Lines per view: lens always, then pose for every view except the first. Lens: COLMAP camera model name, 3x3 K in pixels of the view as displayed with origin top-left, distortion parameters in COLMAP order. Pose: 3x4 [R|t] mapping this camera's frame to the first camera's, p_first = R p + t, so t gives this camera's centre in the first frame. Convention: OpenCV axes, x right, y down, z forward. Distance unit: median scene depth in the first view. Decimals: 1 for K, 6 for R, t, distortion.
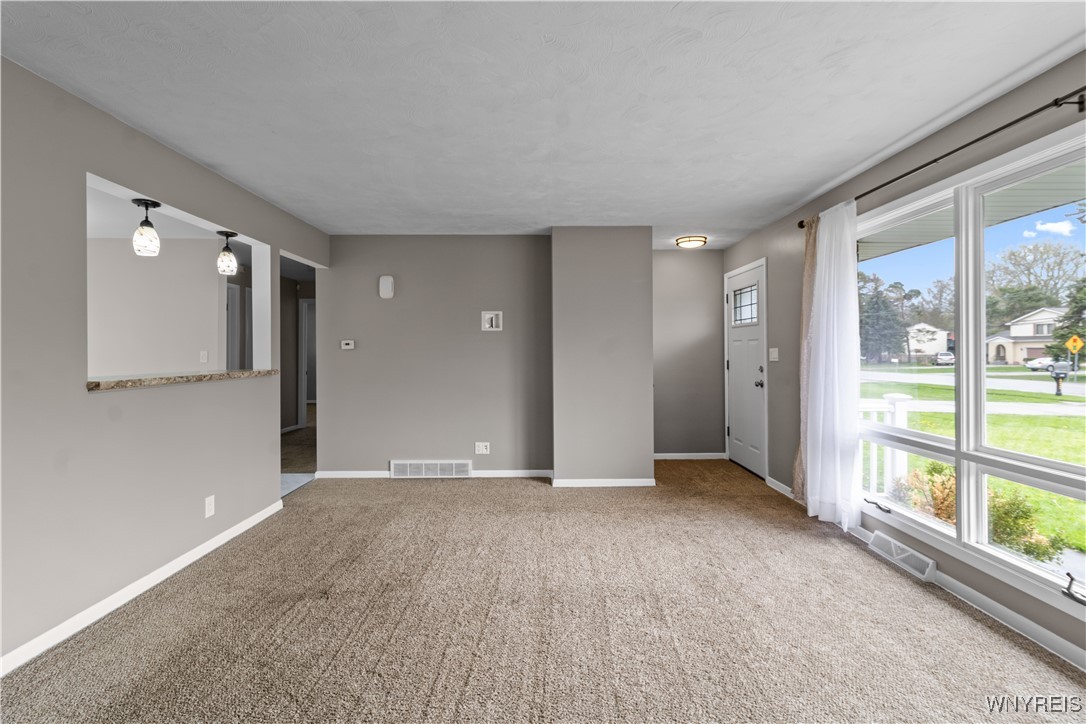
lens RADIAL K [[501.4, 0, 544.4], [0, 501.4, 355.7], [0, 0, 1]] dist [0.003017, 0.000310]
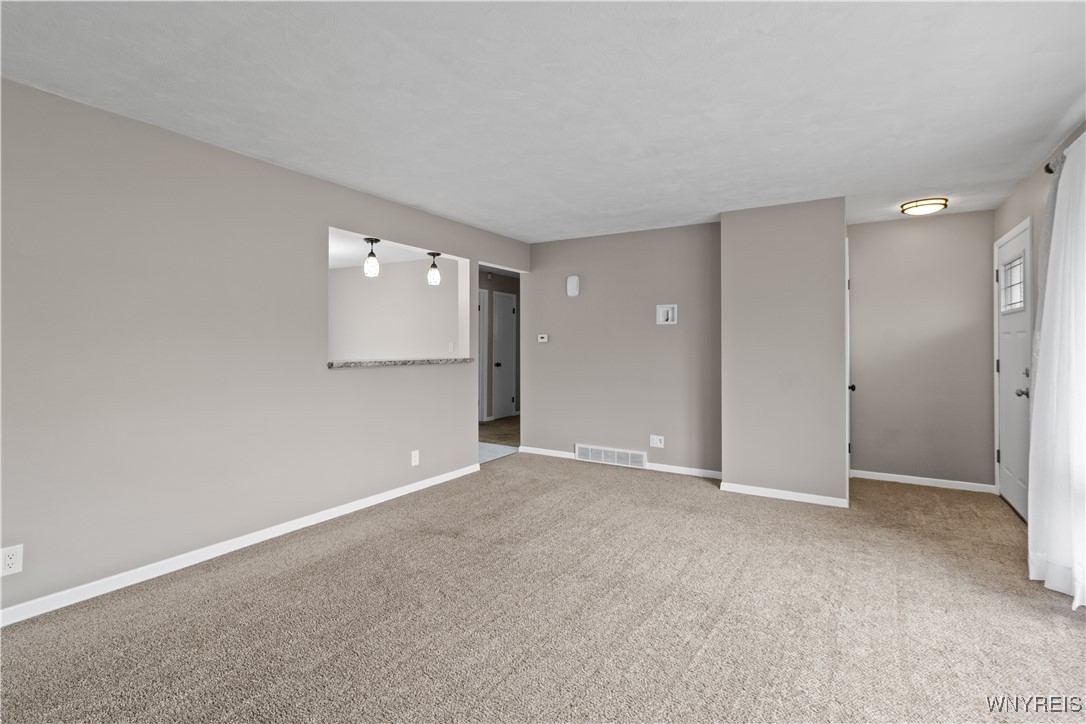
lens RADIAL K [[515.0, 0, 543.4], [0, 515.0, 348.9], [0, 0, 1]] dist [-0.000404, 0.000504]
pose [[0.846315, 0.011454, -0.532560, 0.300374], [-0.011840, 0.999926, 0.002690, -0.001038], [0.532552, 0.004029, 0.846388, 0.008755]]
